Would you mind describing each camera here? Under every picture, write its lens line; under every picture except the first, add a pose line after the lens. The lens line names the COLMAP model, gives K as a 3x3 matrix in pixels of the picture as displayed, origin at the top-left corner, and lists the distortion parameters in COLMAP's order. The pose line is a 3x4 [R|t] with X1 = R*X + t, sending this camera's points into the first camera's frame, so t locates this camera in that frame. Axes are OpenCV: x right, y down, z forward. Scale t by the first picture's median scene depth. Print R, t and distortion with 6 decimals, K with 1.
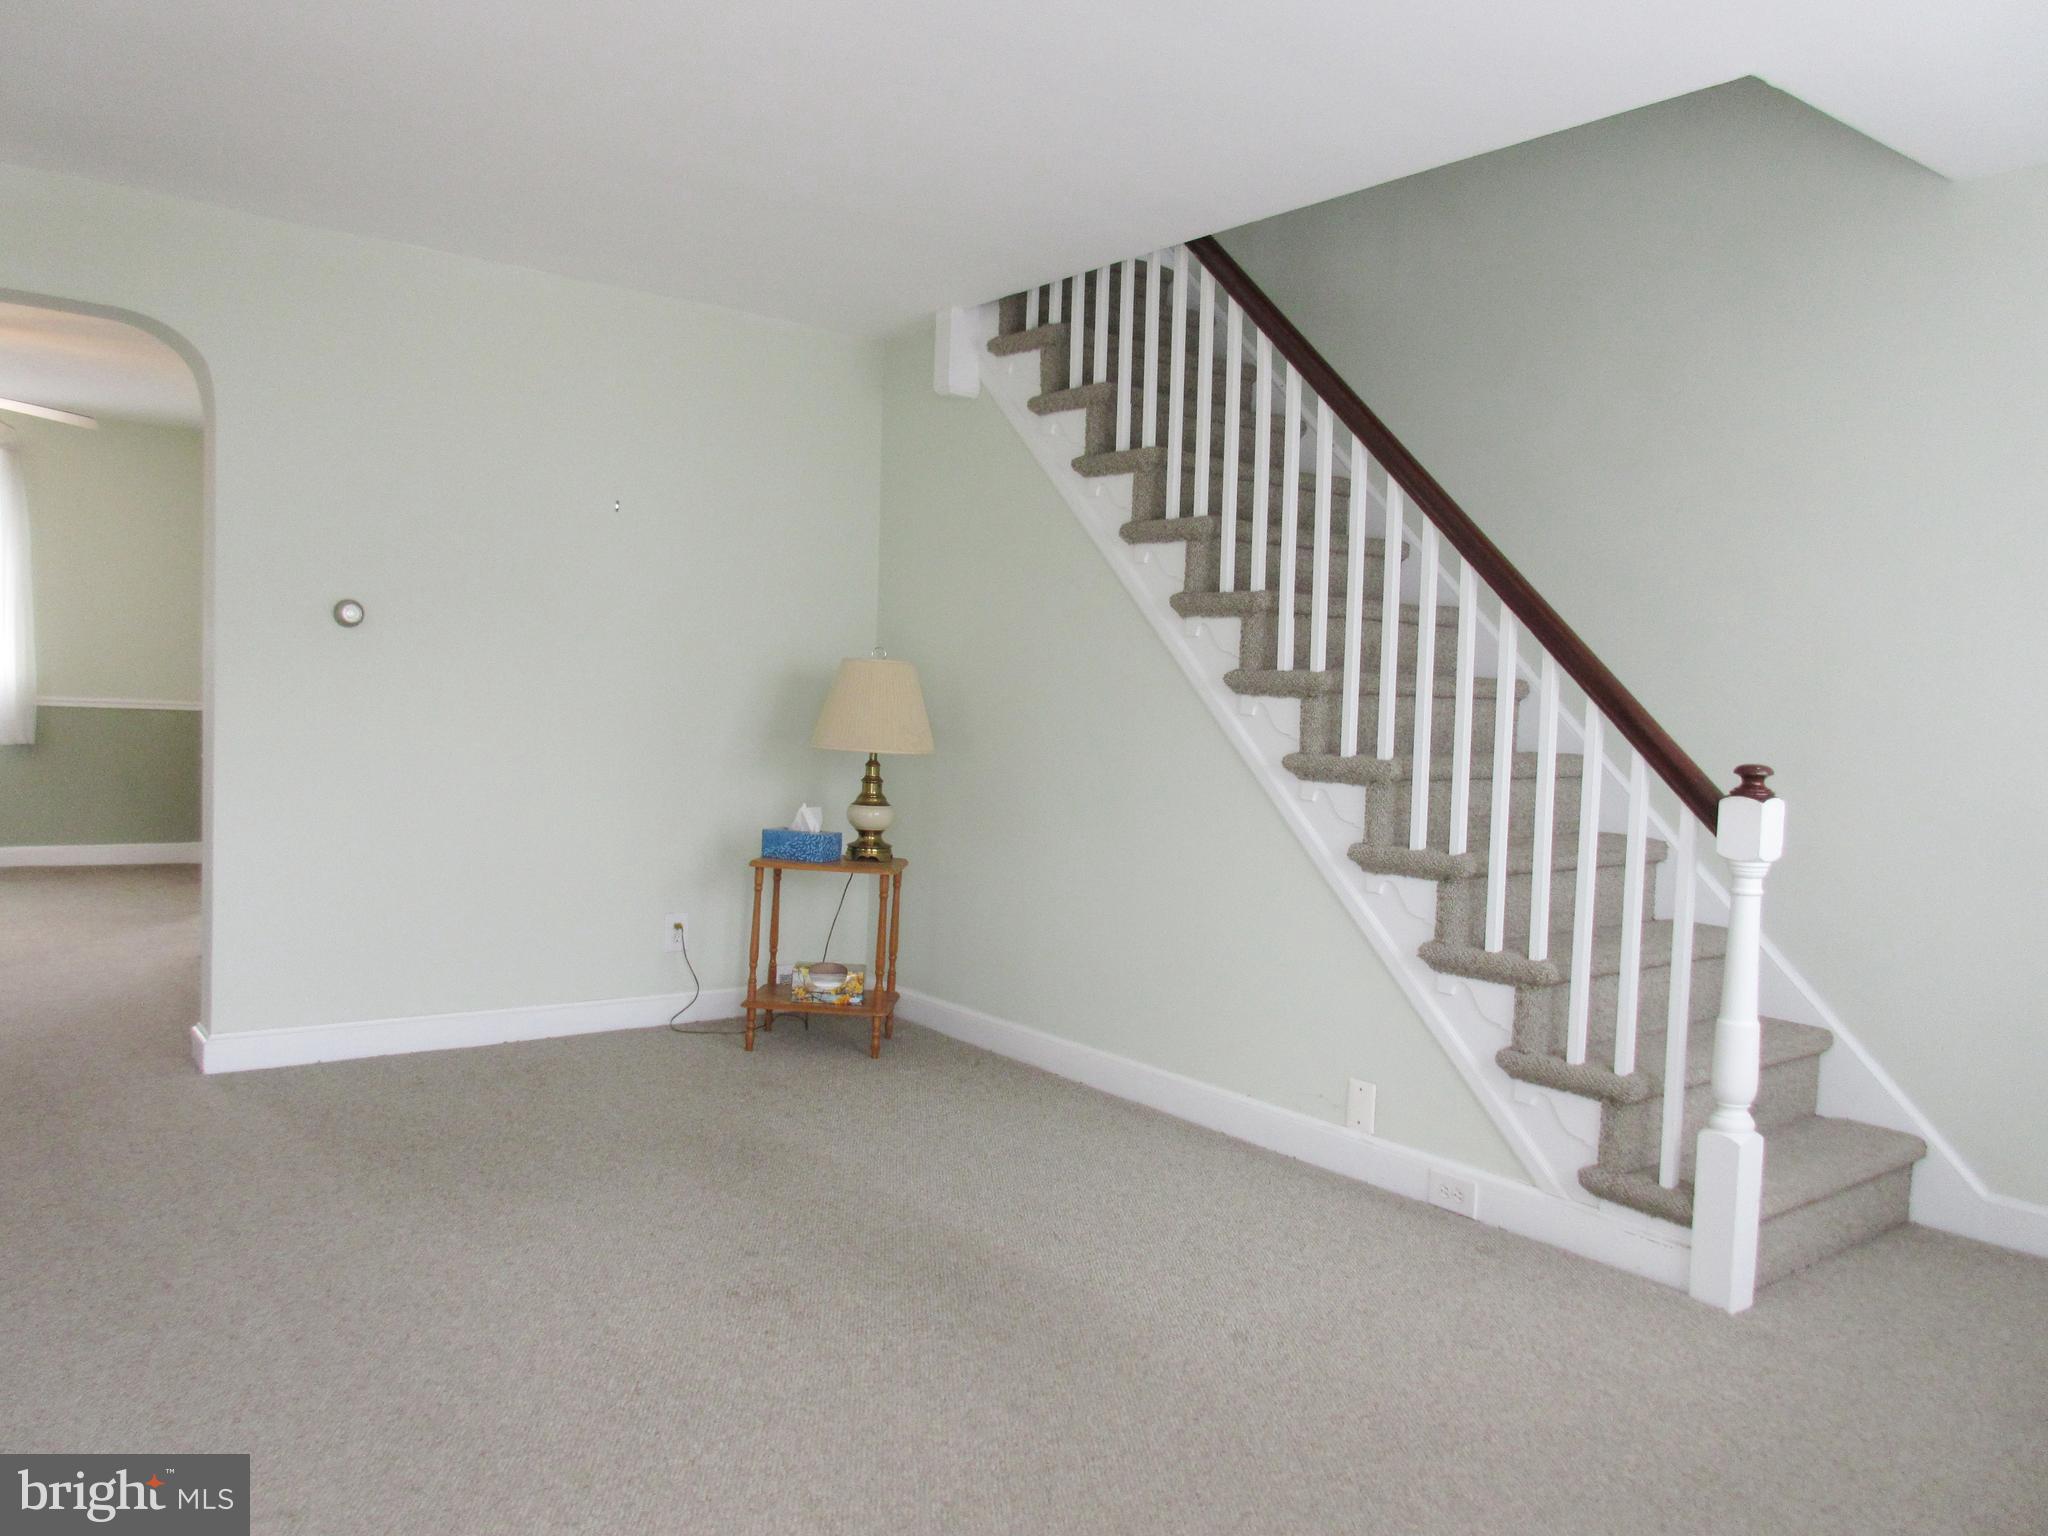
lens RADIAL K [[1523.9, 0, 1025.5], [0, 1523.9, 798.1], [0, 0, 1]] dist [-0.006765, 0.000013]
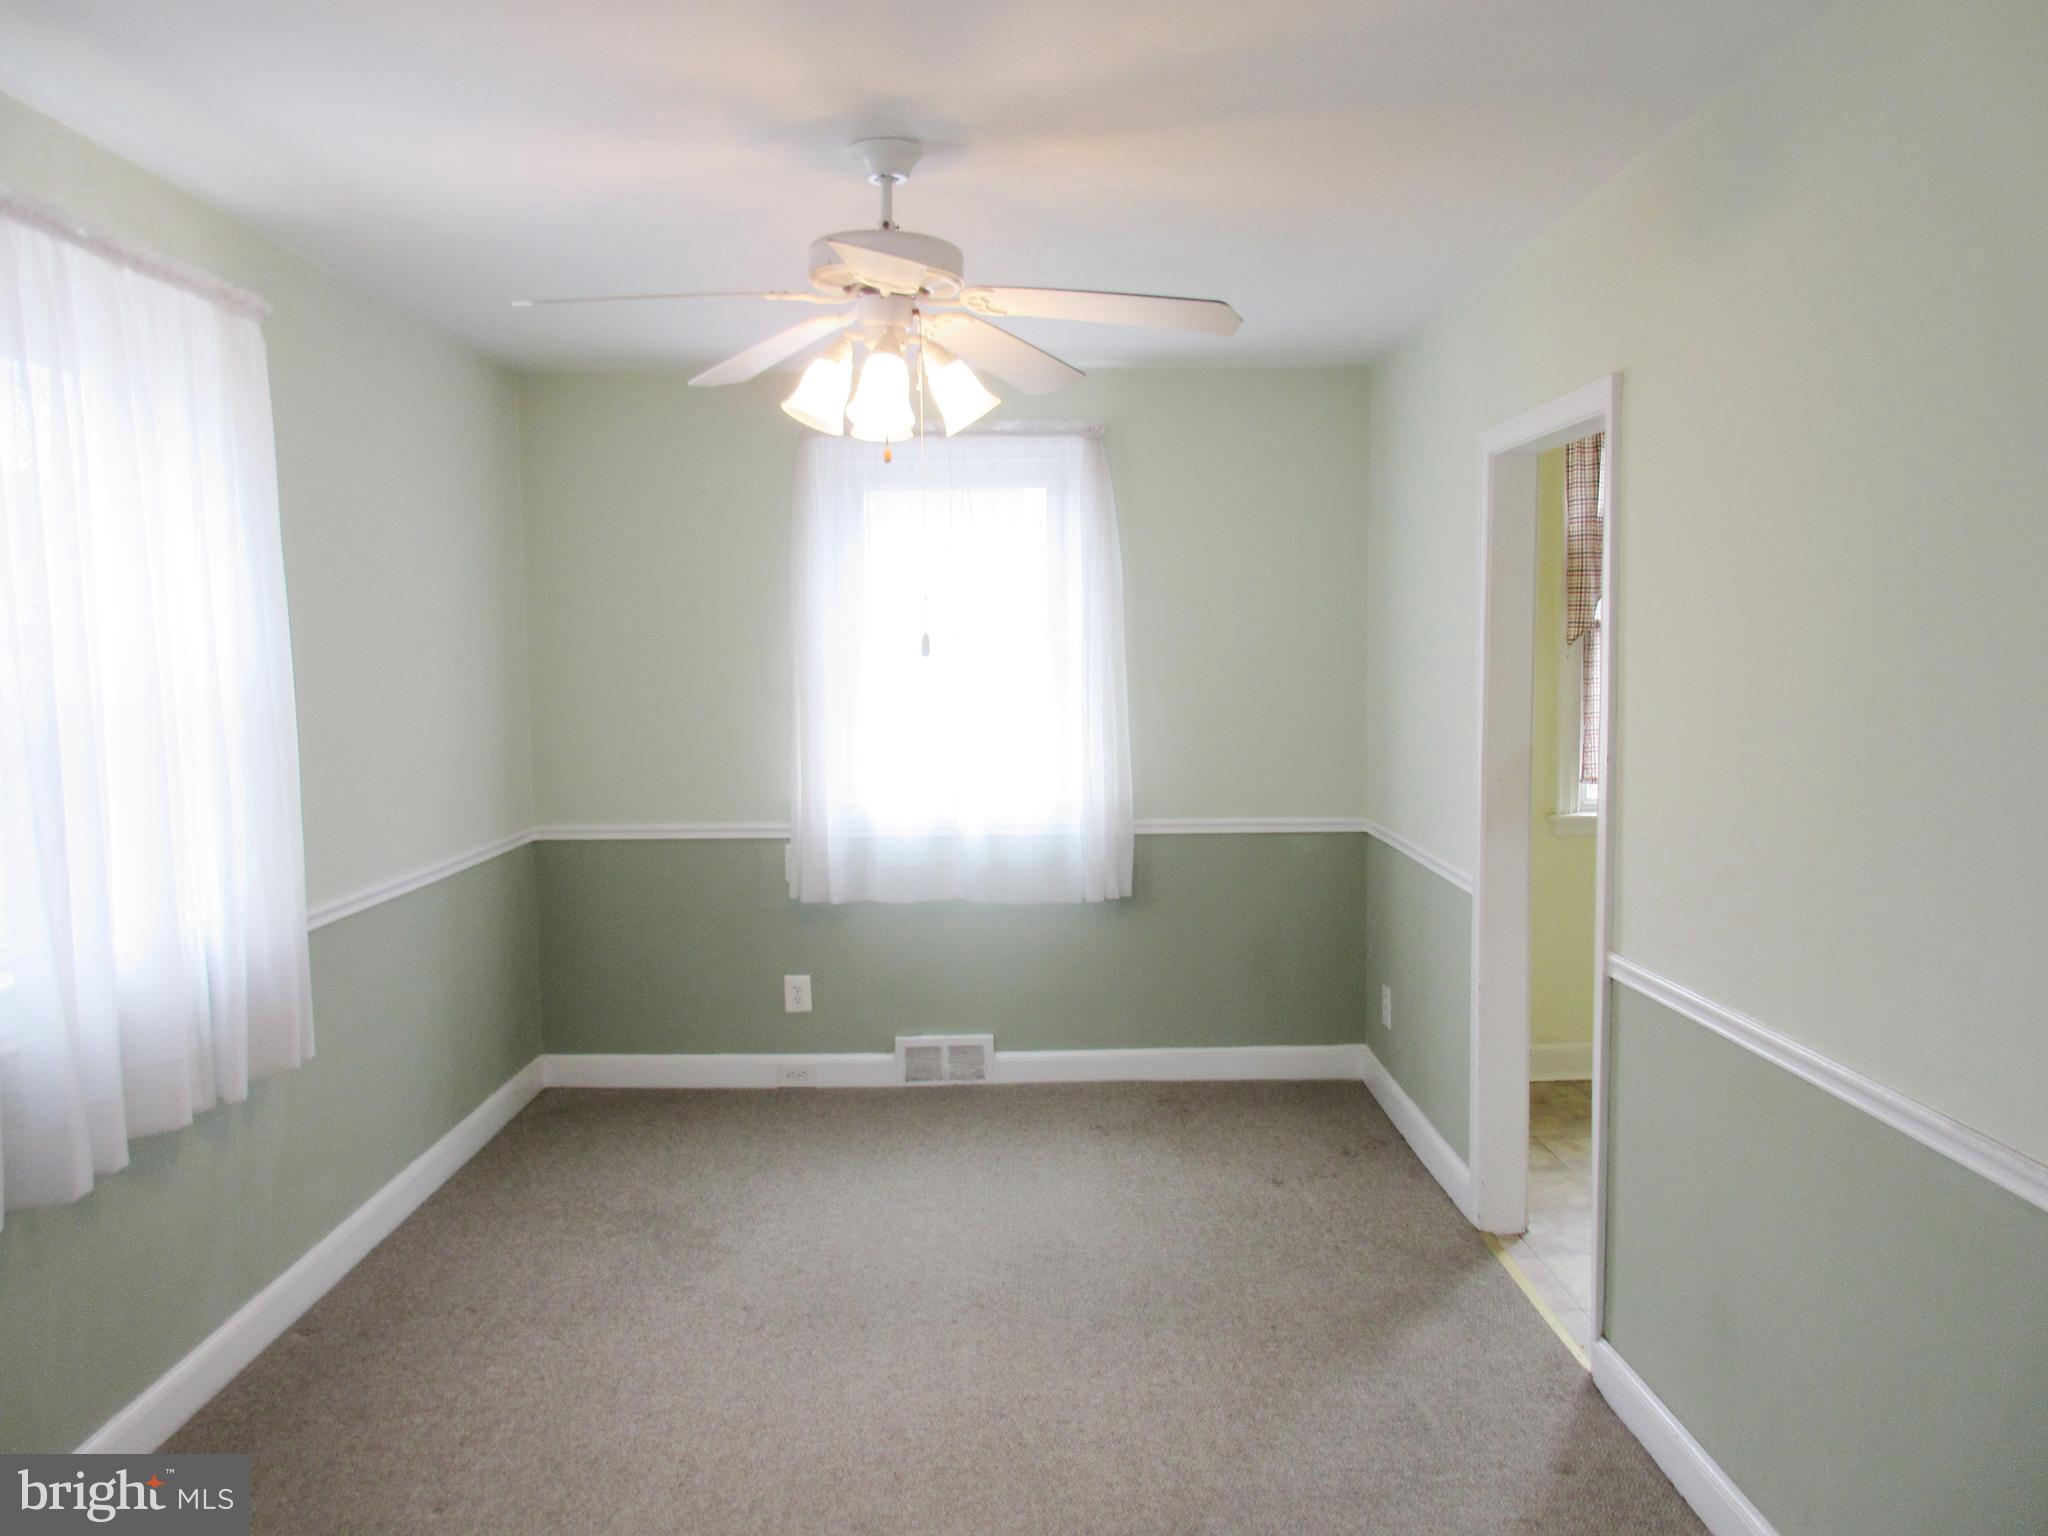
lens RADIAL K [[1523.9, 0, 1031.5], [0, 1523.9, 791.0], [0, 0, 1]] dist [-0.006765, 0.000013]
pose [[0.798724, 0.006768, -0.601660, -0.622736], [0.008531, 0.999709, 0.022570, -0.197551], [0.601638, -0.023160, 0.798433, 0.961258]]
